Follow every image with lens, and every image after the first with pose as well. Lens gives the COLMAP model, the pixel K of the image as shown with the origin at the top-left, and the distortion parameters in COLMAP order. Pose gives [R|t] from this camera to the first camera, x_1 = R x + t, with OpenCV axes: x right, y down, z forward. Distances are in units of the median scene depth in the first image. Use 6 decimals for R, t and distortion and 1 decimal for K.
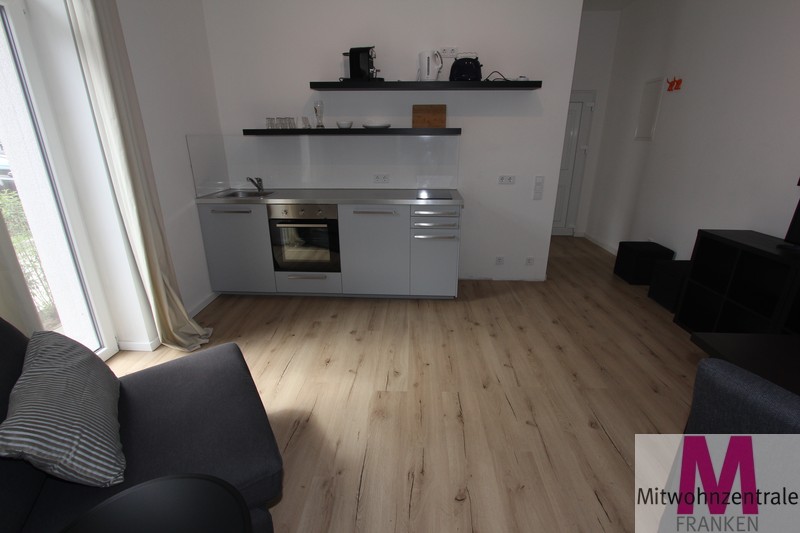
lens RADIAL K [[372.9, 0, 401.0], [0, 372.9, 269.5], [0, 0, 1]] dist [-0.001447, 0.000090]
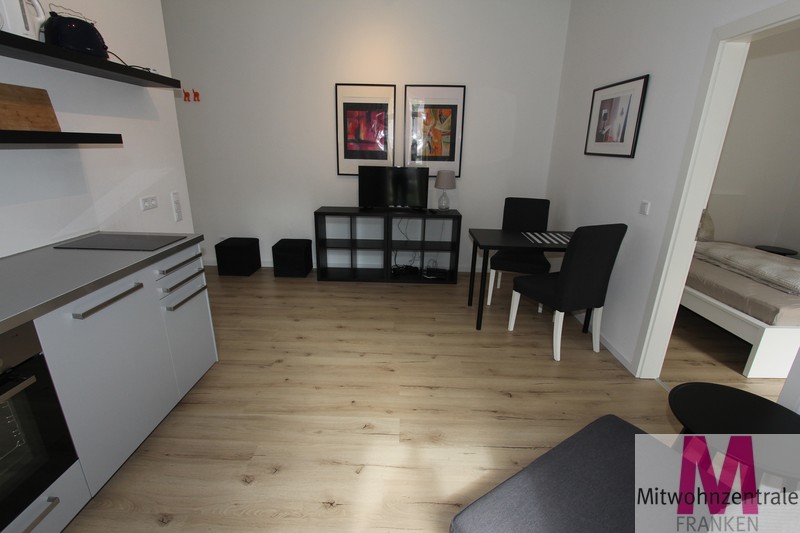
lens RADIAL K [[372.9, 0, 401.0], [0, 372.9, 269.5], [0, 0, 1]] dist [-0.001447, 0.000090]
pose [[-0.024401, -0.321869, 0.946470, -0.662318], [0.312857, 0.896737, 0.313022, -0.272353], [-0.949487, 0.303748, 0.078817, 0.694429]]
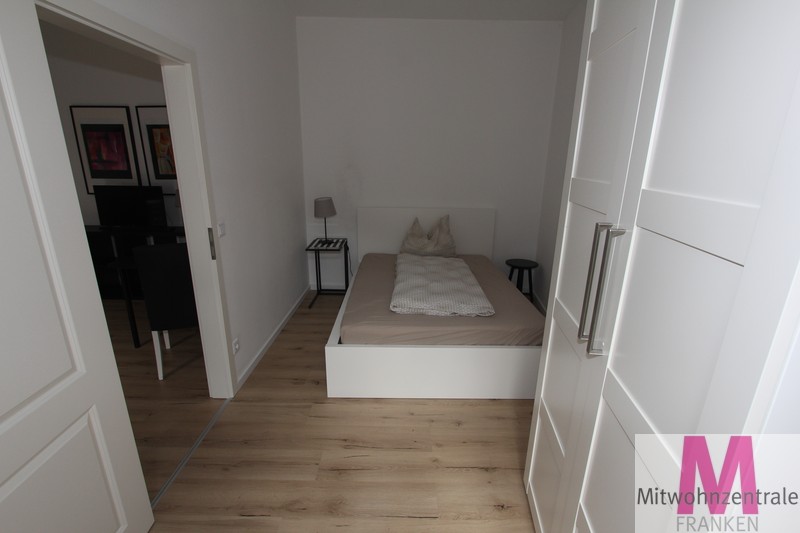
lens RADIAL K [[386.6, 0, 400.0], [0, 386.6, 266.5], [0, 0, 1]] dist [0.000165, 0.000180]
pose [[0.002515, -0.260480, 0.965476, -0.695452], [0.327564, 0.912427, 0.245315, 0.099043], [-0.944826, 0.315639, 0.087619, -0.376015]]
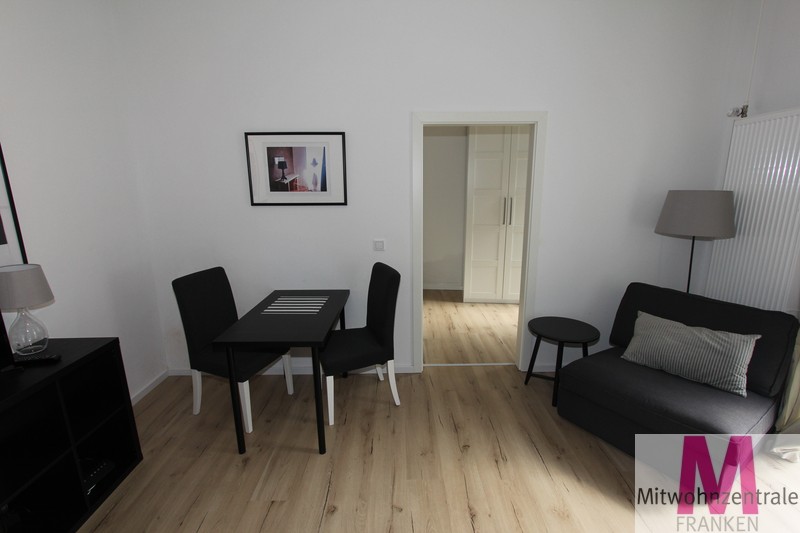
lens RADIAL K [[372.9, 0, 401.0], [0, 372.9, 269.5], [0, 0, 1]] dist [-0.001447, 0.000090]
pose [[-0.998871, 0.018312, -0.043823, 0.283312], [-0.008011, 0.844504, 0.535489, -0.462377], [0.046814, 0.535236, -0.843404, 1.126435]]
